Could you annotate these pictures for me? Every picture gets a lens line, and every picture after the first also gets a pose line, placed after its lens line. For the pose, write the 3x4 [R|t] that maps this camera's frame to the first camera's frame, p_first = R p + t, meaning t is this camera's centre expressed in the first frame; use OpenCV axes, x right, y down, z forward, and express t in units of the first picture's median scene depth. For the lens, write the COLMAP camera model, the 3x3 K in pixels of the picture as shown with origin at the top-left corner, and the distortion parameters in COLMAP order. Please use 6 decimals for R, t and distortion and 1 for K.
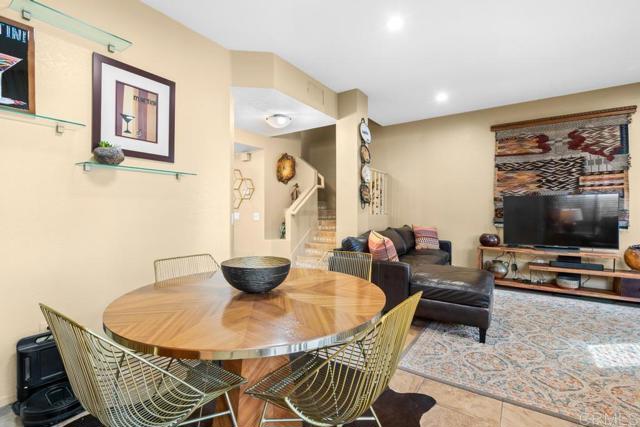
lens RADIAL K [[292.6, 0, 316.2], [0, 292.6, 213.6], [0, 0, 1]] dist [-0.013016, 0.004842]
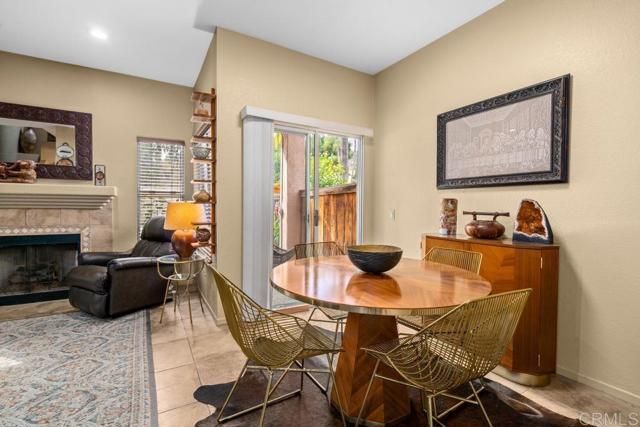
lens RADIAL K [[292.6, 0, 319.5], [0, 292.6, 211.2], [0, 0, 1]] dist [-0.013016, 0.004842]
pose [[-0.913289, -0.019987, 0.406821, -0.168676], [-0.008735, 0.999527, 0.029498, -0.009712], [-0.407218, 0.023387, -0.913032, 0.747293]]
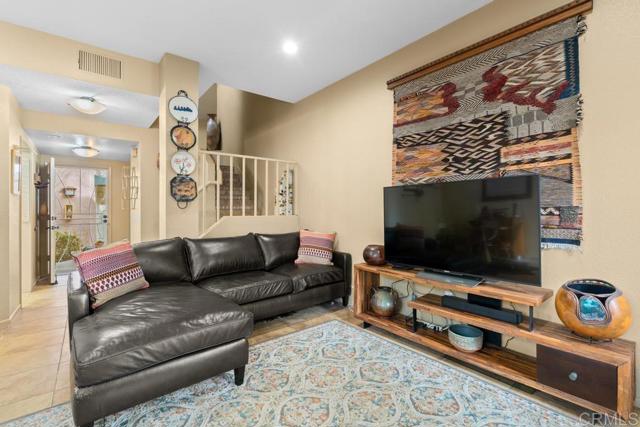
lens RADIAL K [[292.6, 0, 321.0], [0, 292.6, 211.8], [0, 0, 1]] dist [-0.013016, 0.004842]
pose [[0.959749, -0.002038, -0.280850, 0.721088], [-0.000190, 0.999969, -0.007907, -0.000593], [0.280858, 0.007642, 0.959719, 0.363120]]
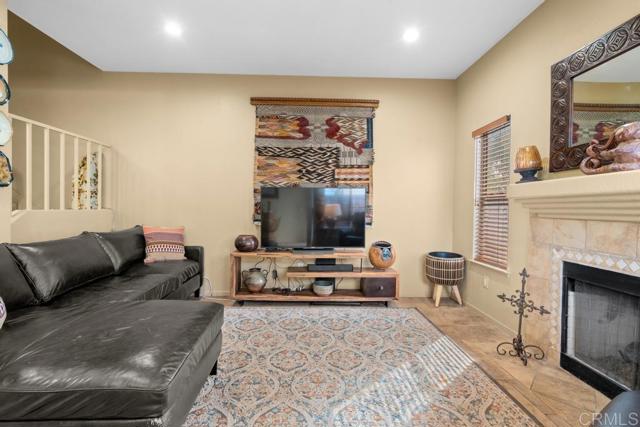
lens RADIAL K [[292.6, 0, 313.8], [0, 292.6, 211.8], [0, 0, 1]] dist [-0.013016, 0.004842]
pose [[0.805464, -0.001049, 0.592643, 0.303080], [-0.006550, 0.999922, 0.010672, -0.001976], [-0.592608, -0.012477, 0.805394, 0.293156]]
